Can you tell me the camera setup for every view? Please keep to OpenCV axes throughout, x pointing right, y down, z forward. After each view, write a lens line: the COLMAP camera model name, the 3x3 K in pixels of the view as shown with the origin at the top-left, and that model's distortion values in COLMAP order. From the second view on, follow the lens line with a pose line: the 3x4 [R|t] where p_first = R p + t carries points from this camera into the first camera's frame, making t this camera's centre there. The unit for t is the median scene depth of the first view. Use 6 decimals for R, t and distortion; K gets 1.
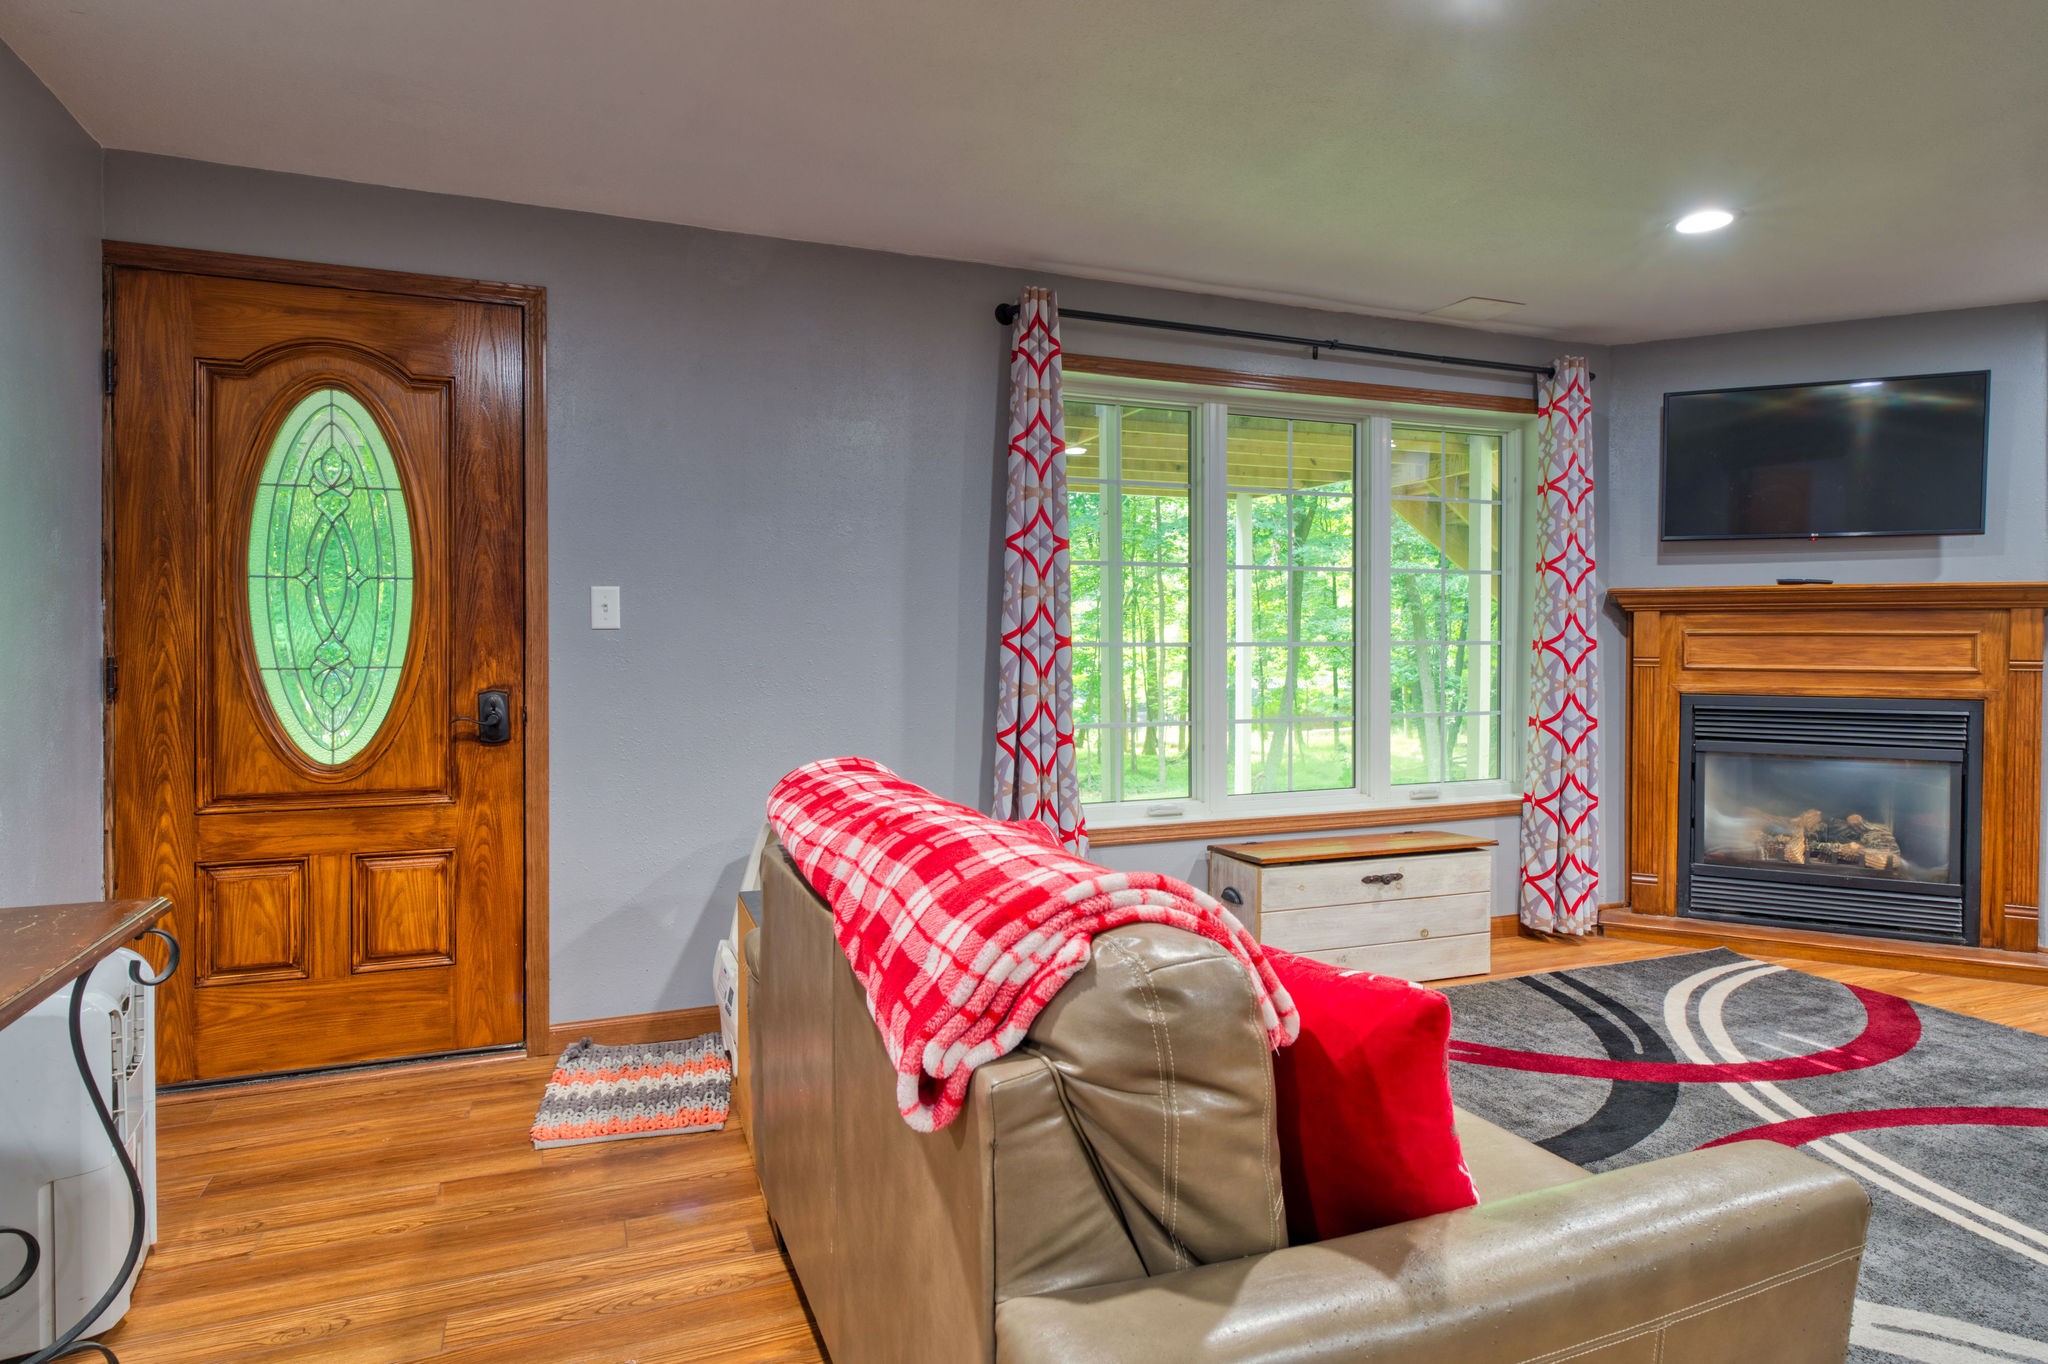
lens RADIAL K [[1154.2, 0, 1031.8], [0, 1154.2, 672.6], [0, 0, 1]] dist [0.012463, -0.009422]
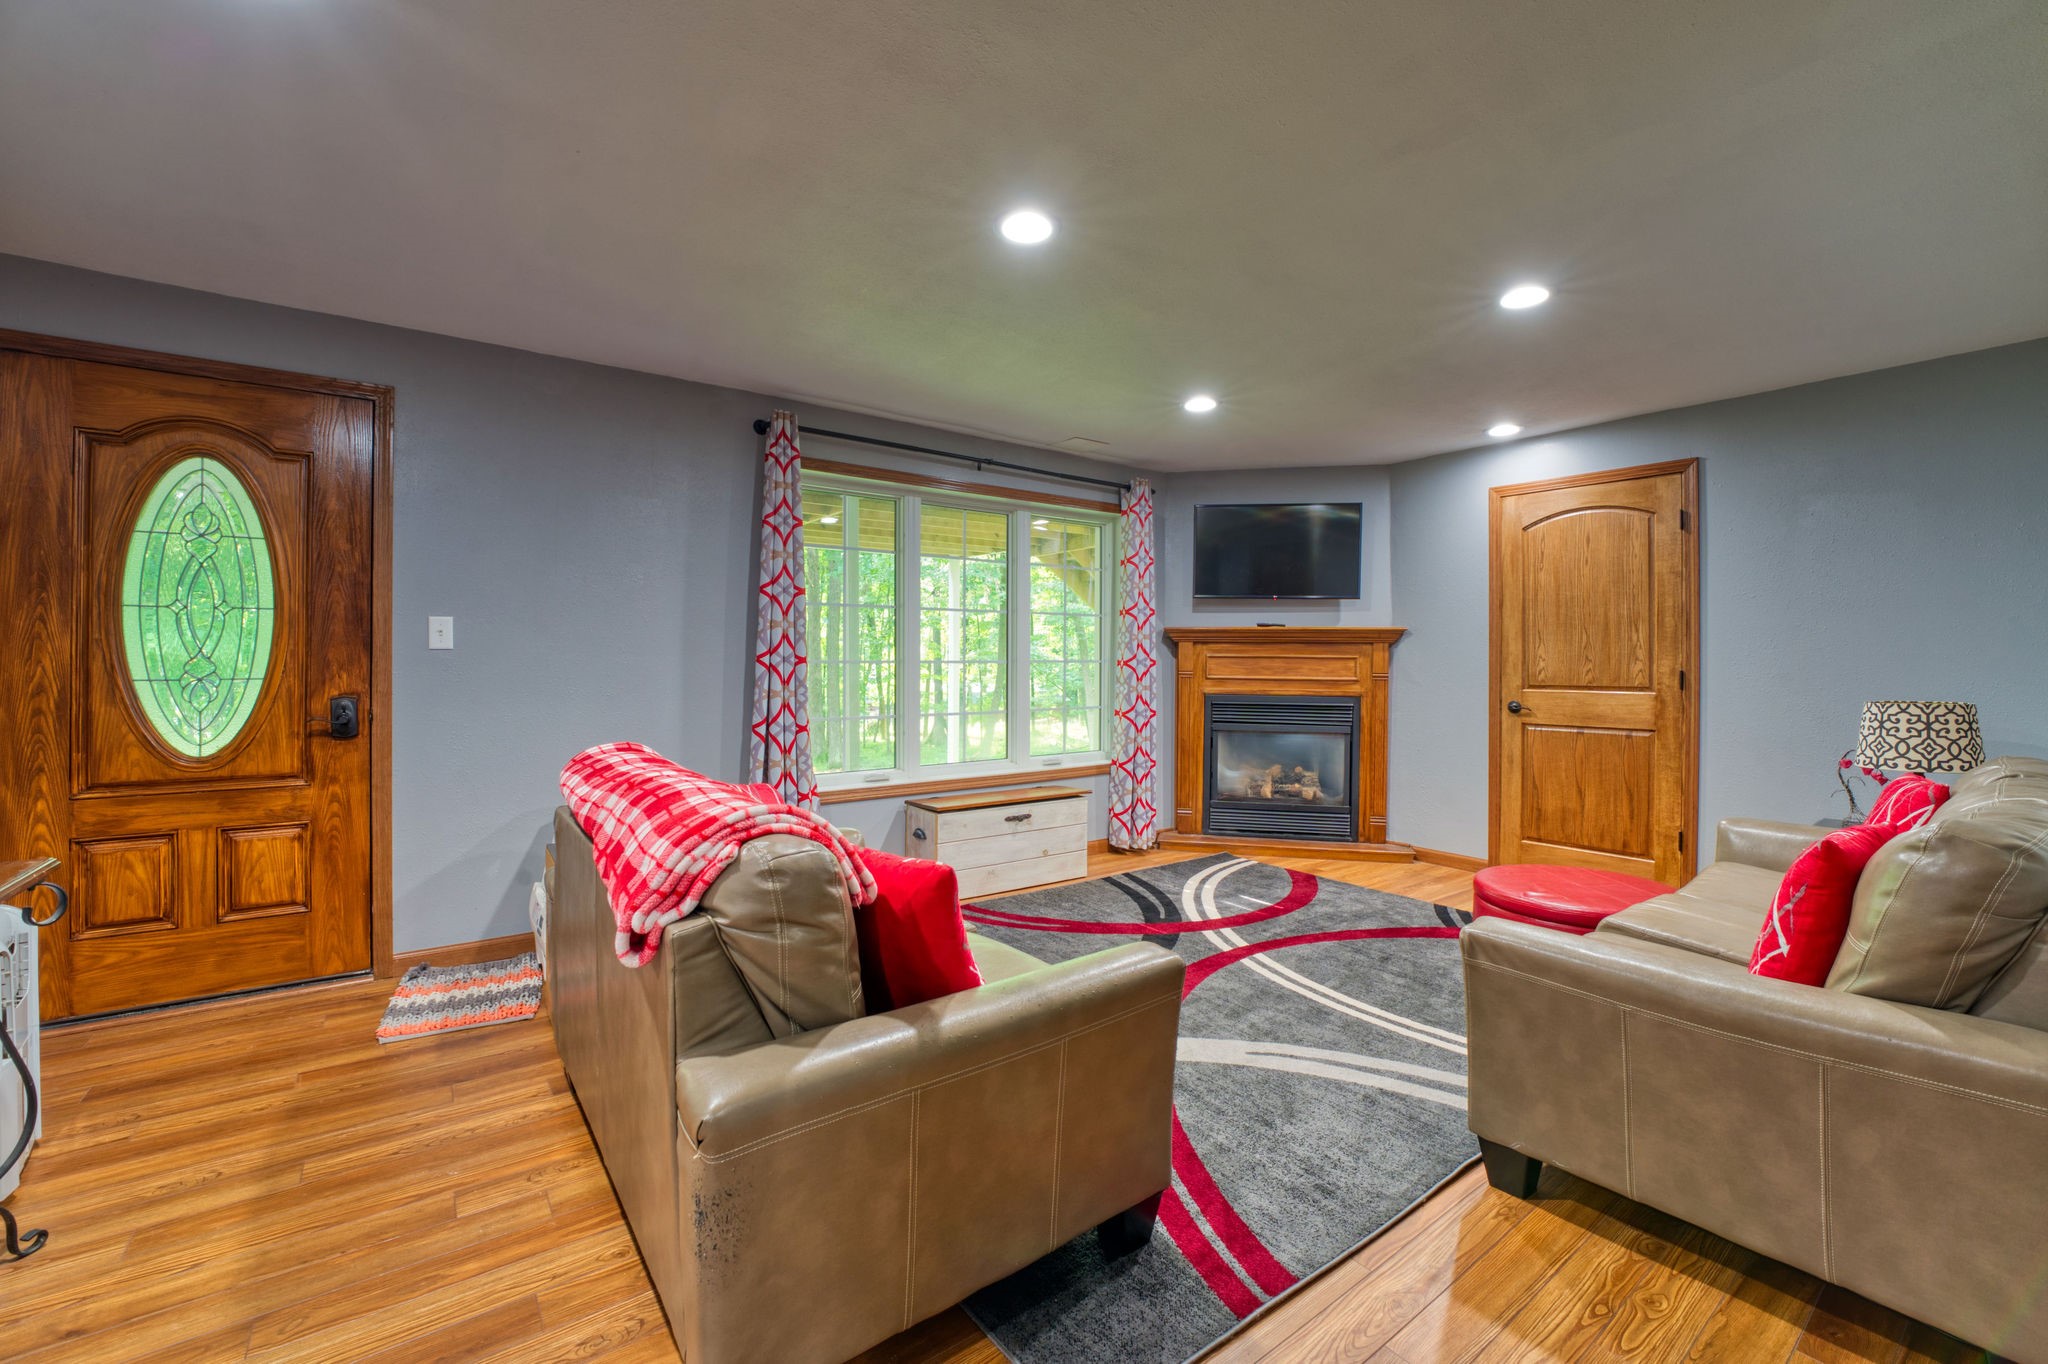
lens RADIAL K [[853.9, 0, 1027.3], [0, 853.9, 671.1], [0, 0, 1]] dist [-0.031093, 0.004355]
pose [[0.970656, 0.000359, 0.240474, 0.048549], [0.002394, 0.999935, -0.011157, -0.000986], [-0.240462, 0.011405, 0.970592, -0.087887]]
